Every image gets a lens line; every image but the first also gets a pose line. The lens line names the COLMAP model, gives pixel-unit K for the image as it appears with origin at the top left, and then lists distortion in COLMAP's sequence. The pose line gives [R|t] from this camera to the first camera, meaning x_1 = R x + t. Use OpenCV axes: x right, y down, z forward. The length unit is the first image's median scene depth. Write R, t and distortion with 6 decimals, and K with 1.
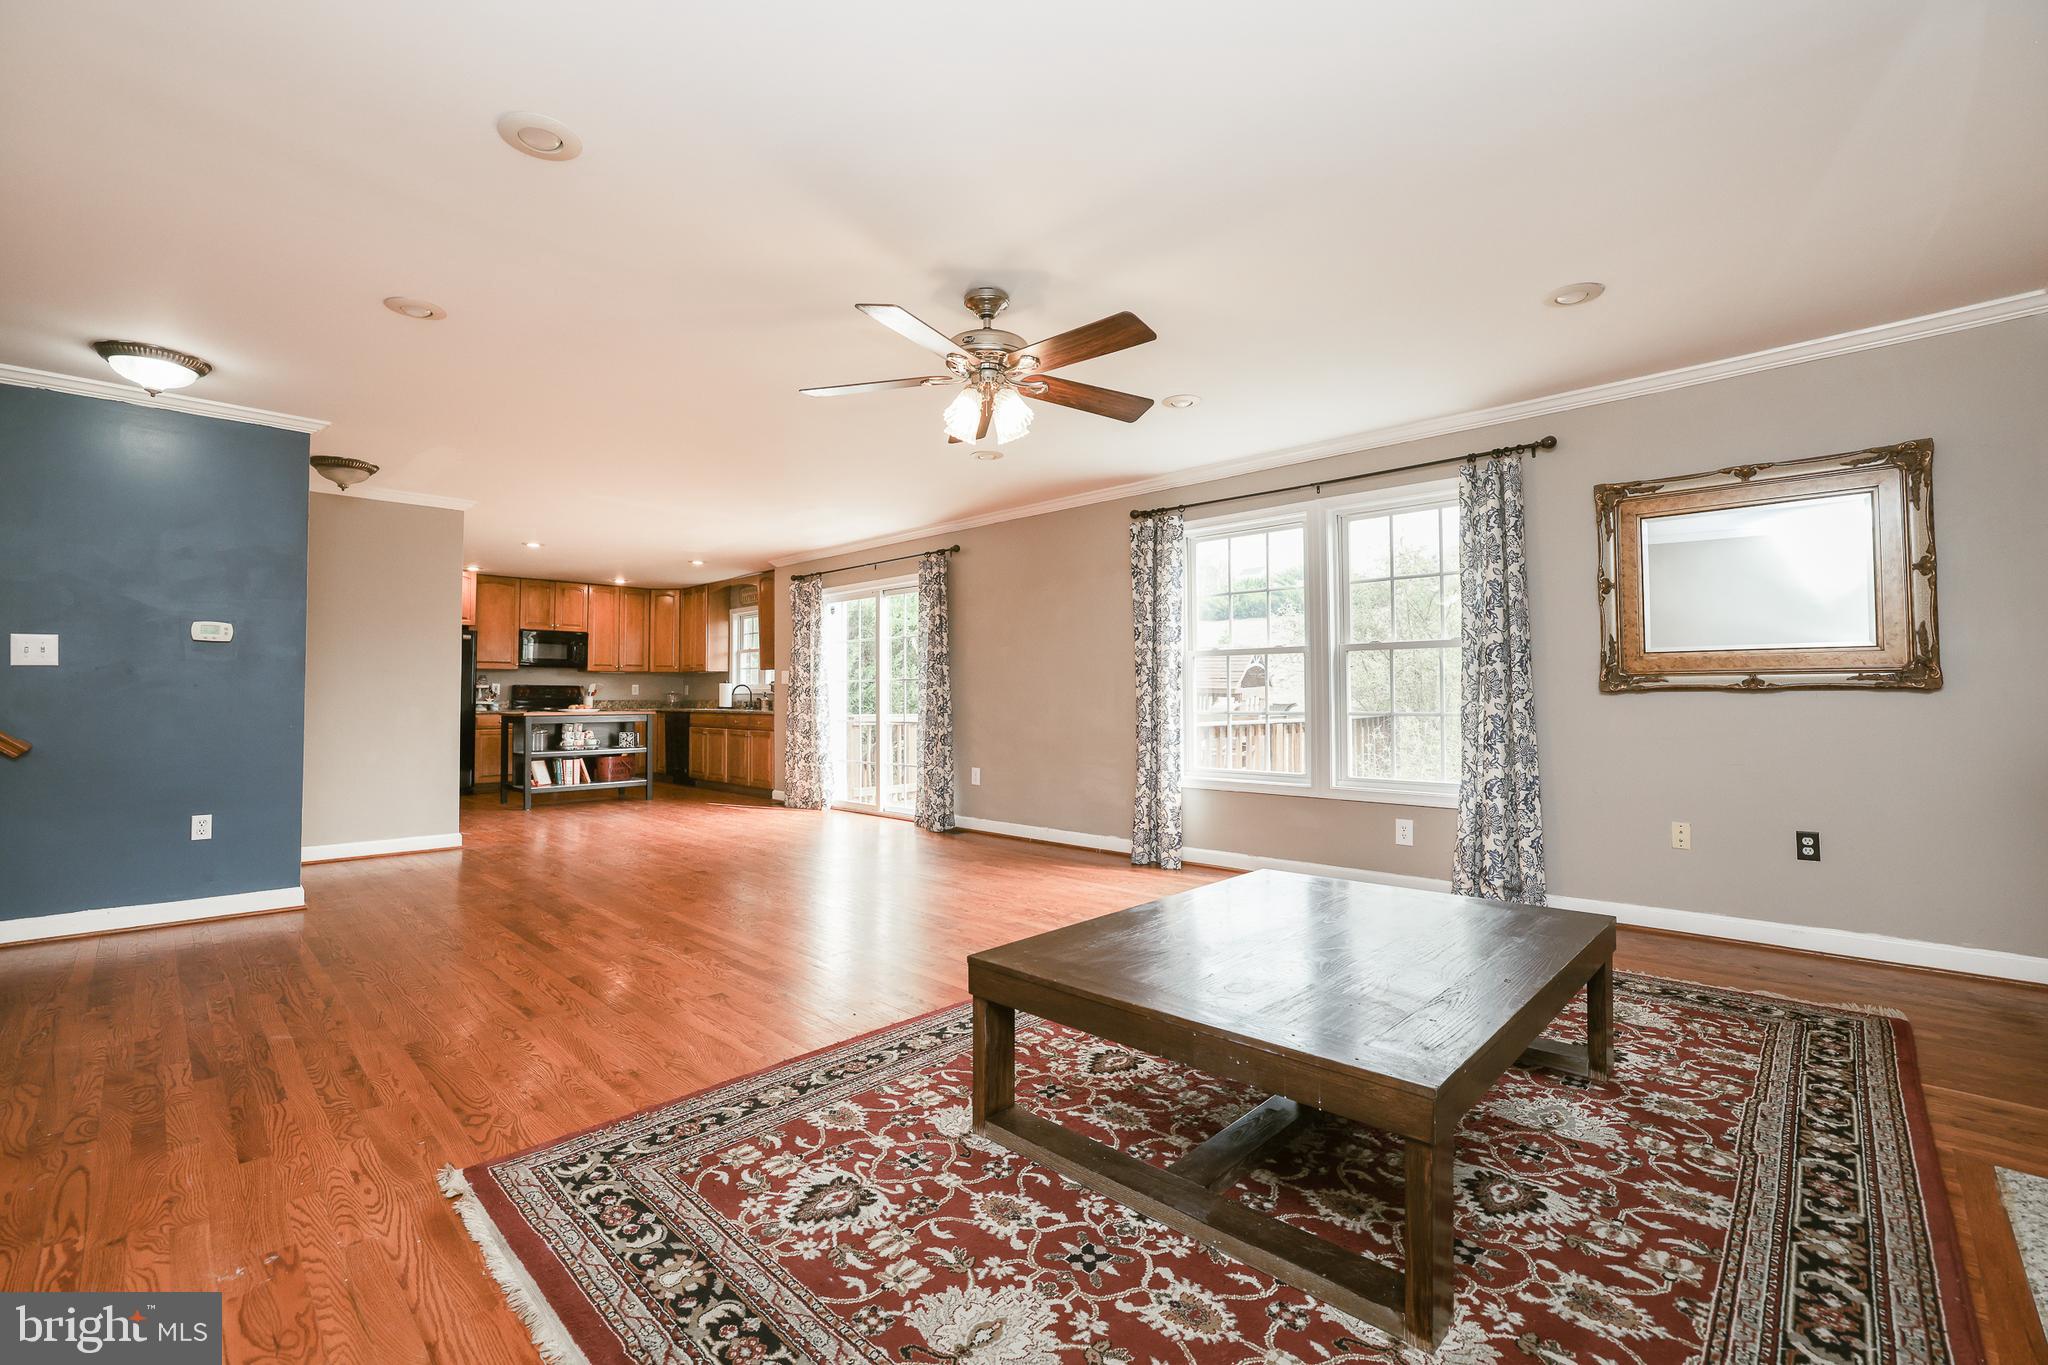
lens RADIAL K [[887.2, 0, 1018.5], [0, 887.2, 660.5], [0, 0, 1]] dist [-0.043686, 0.013998]
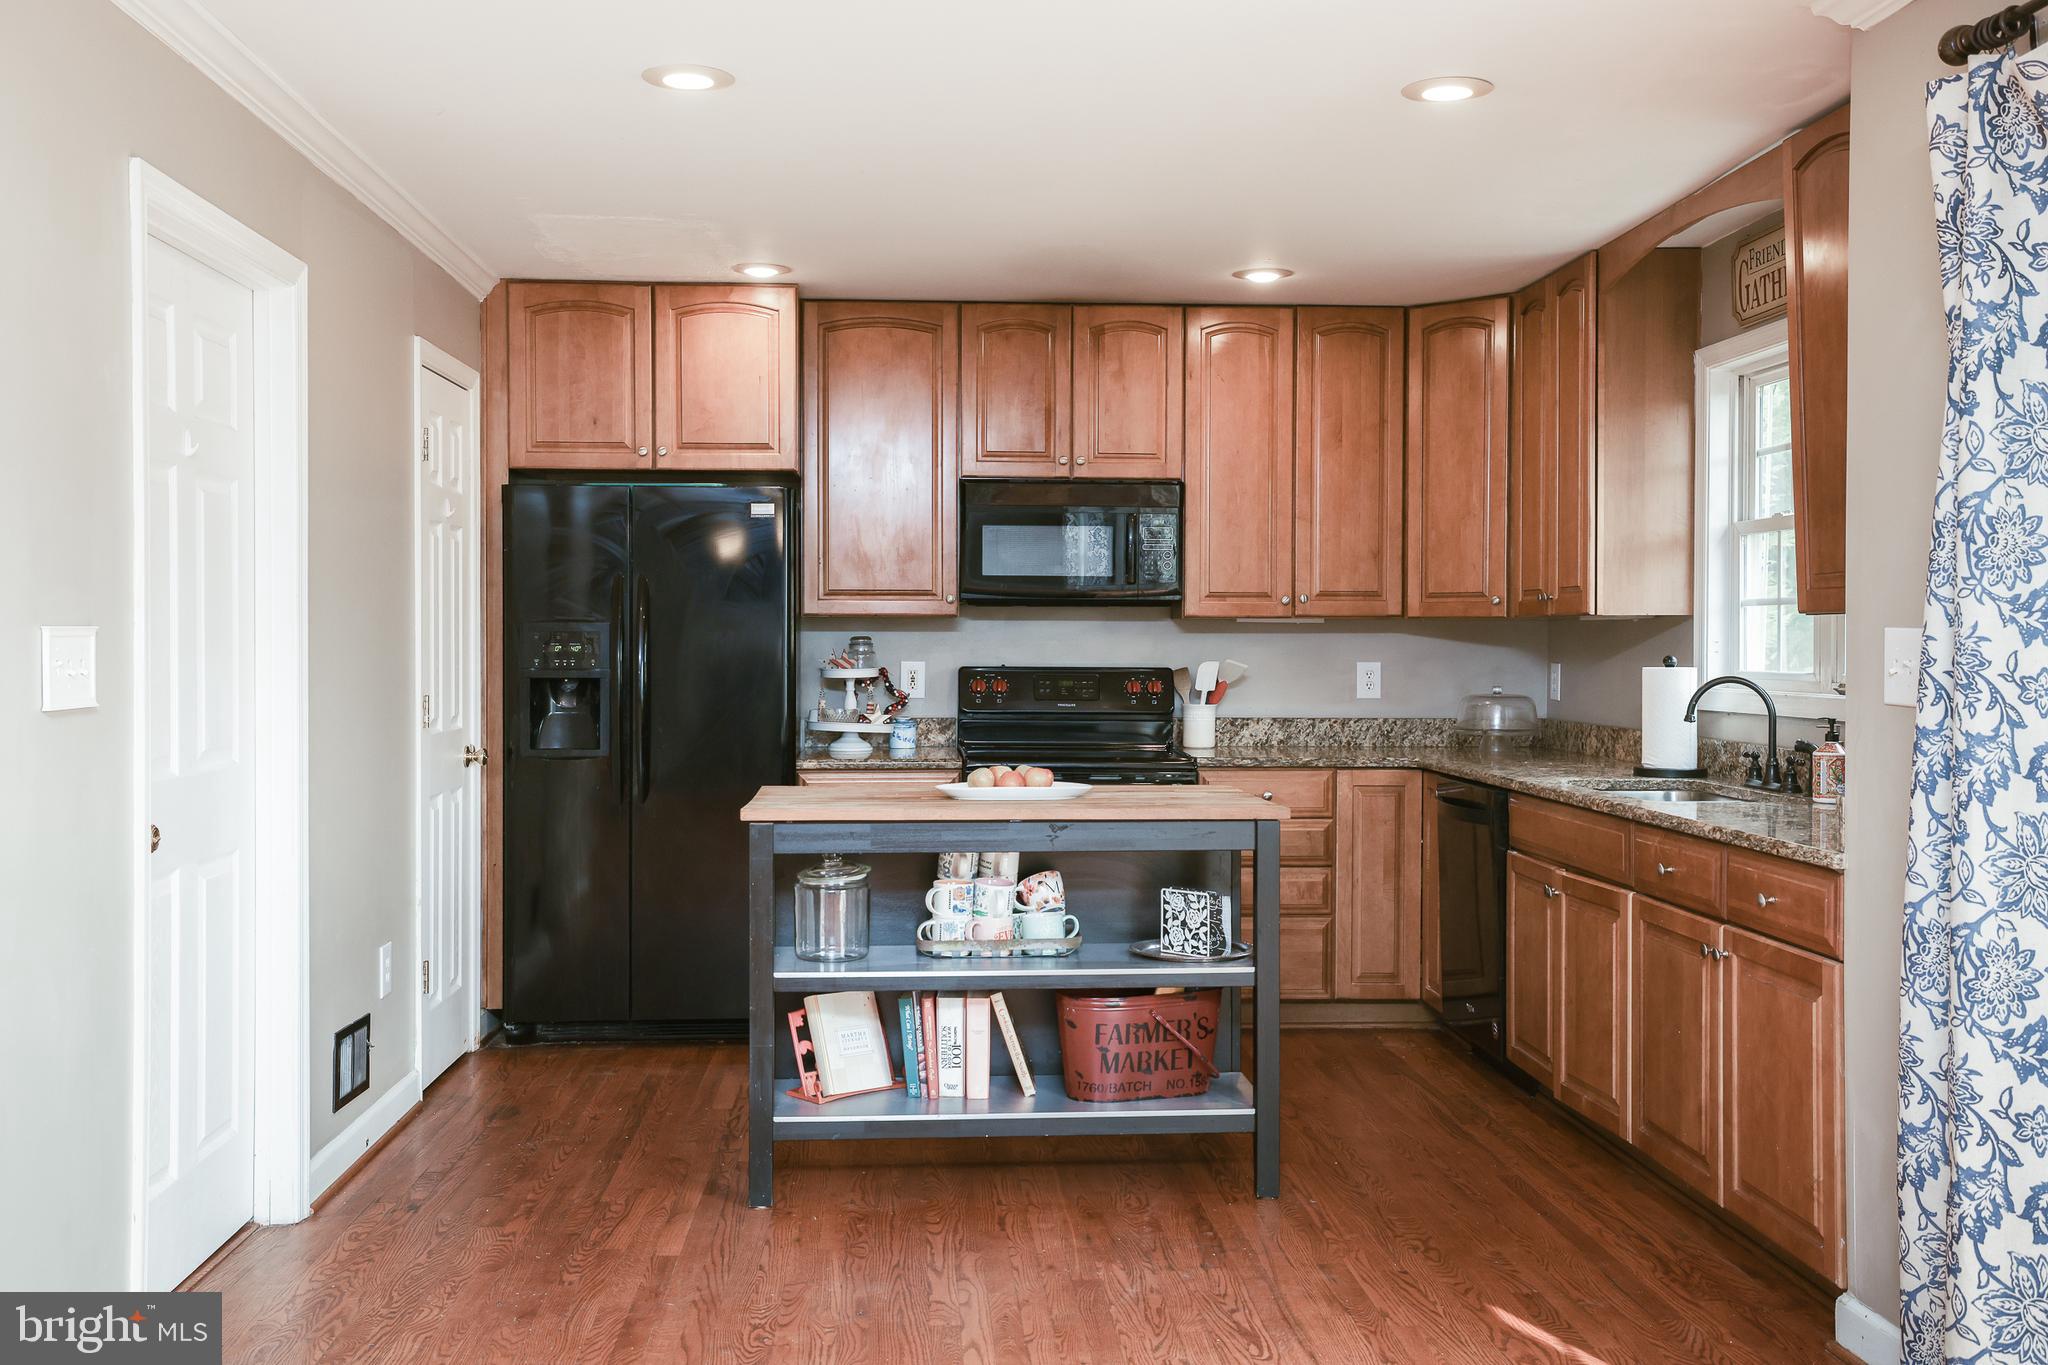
lens RADIAL K [[1914.9, 0, 1013.0], [0, 1914.9, 663.0], [0, 0, 1]] dist [0.031164, 0.019201]
pose [[0.740432, 0.012213, -0.672020, -0.325033], [0.023063, 0.998784, 0.043563, -0.004765], [0.671736, -0.047755, 0.739250, 1.403833]]
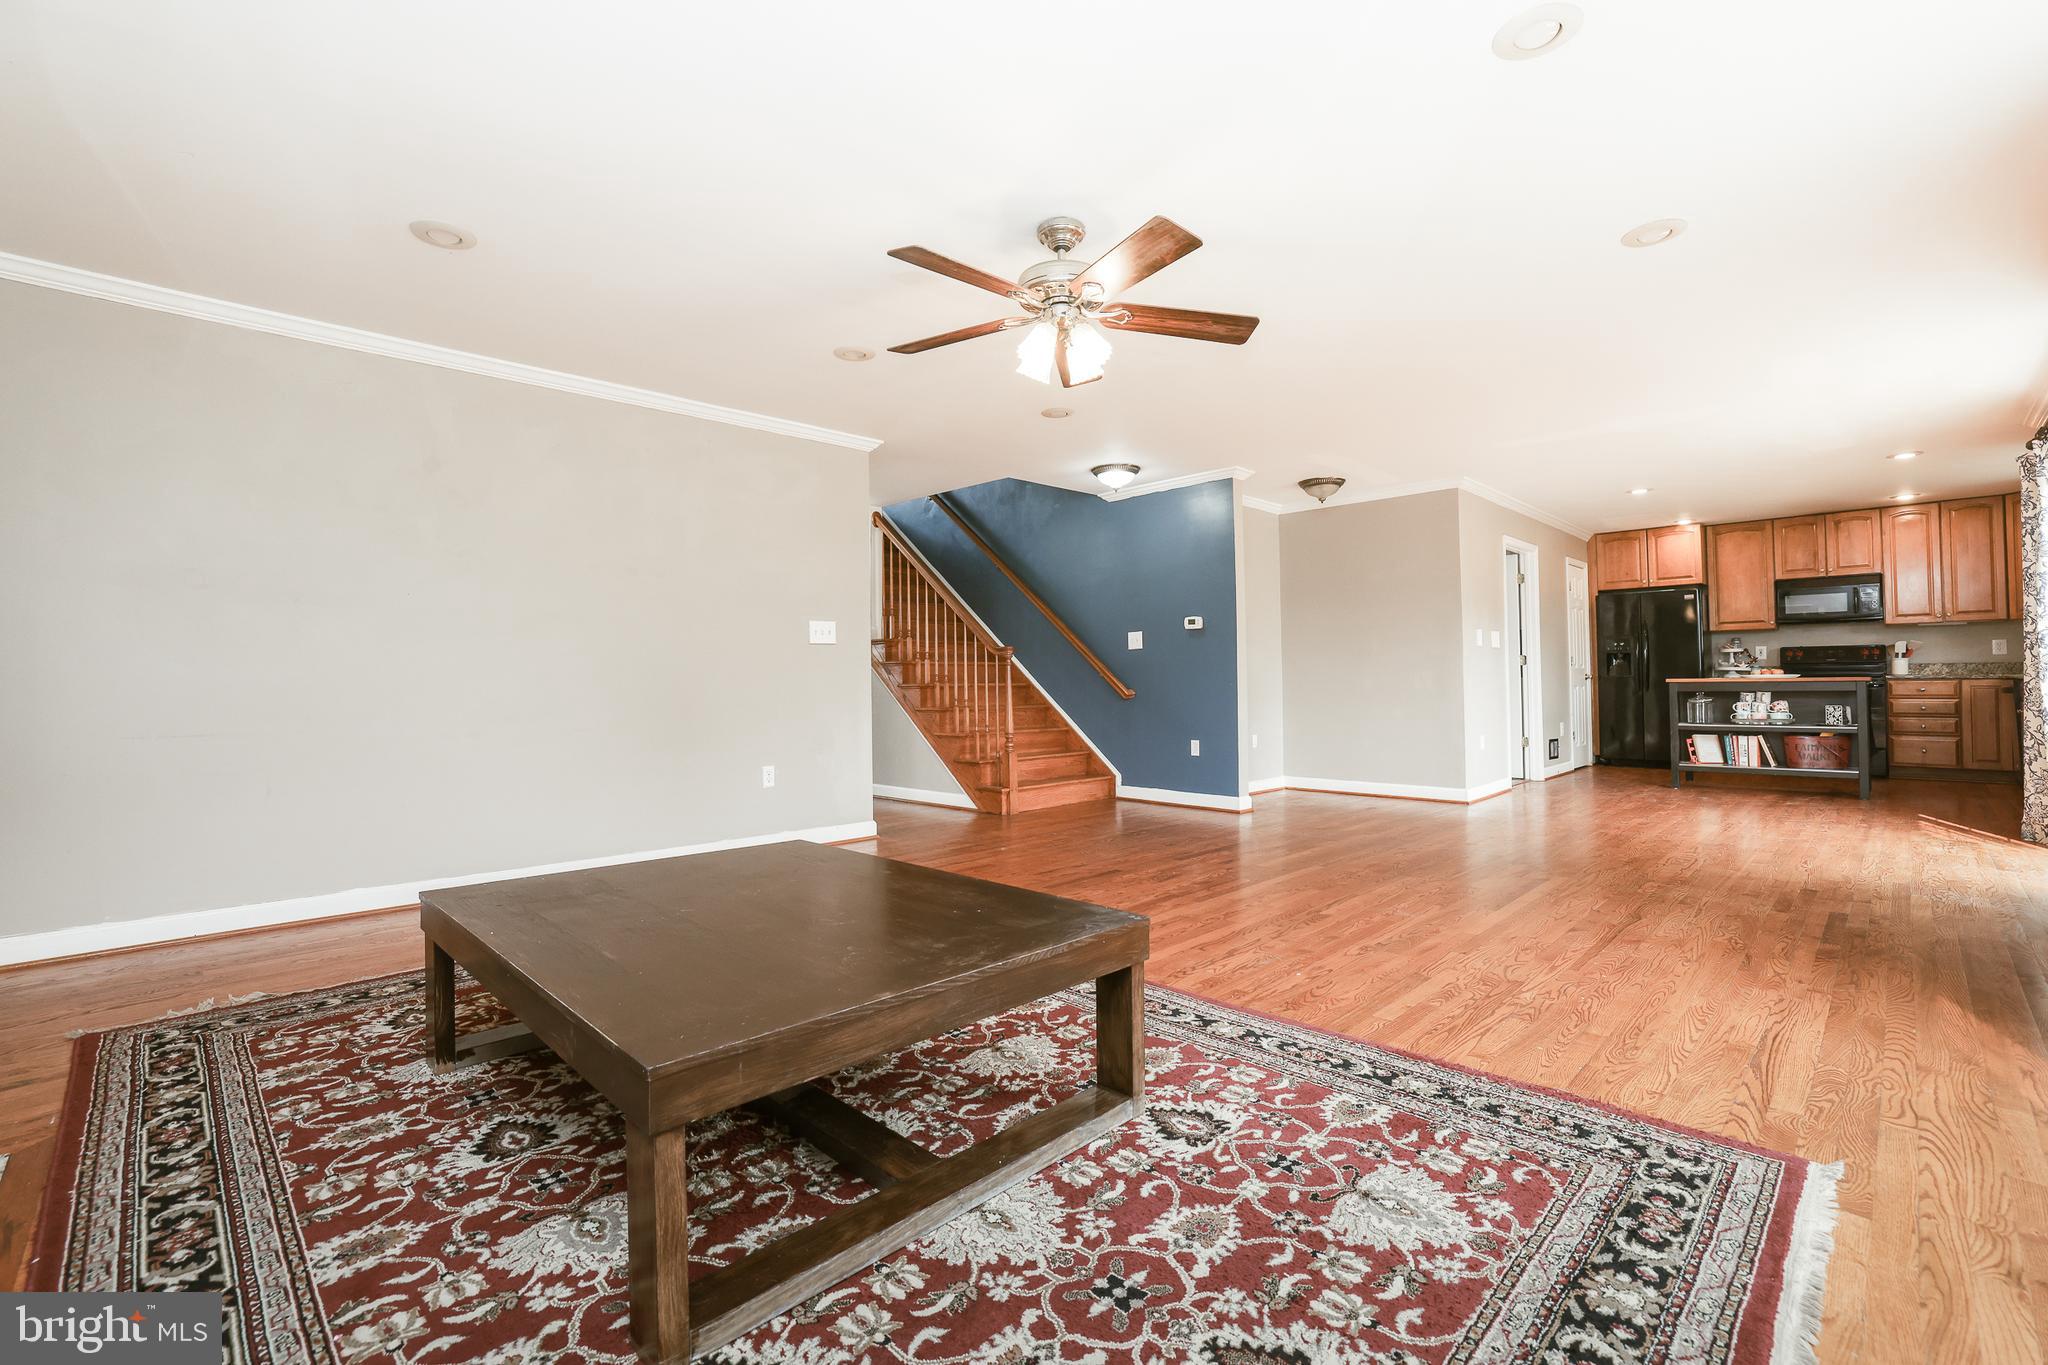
lens RADIAL K [[887.2, 0, 1018.5], [0, 887.2, 660.5], [0, 0, 1]] dist [-0.043686, 0.013998]
pose [[-0.025260, -0.019560, -0.999490, 0.728768], [0.051145, 0.998474, -0.020833, 0.054968], [0.998372, -0.051645, -0.024221, 0.765729]]
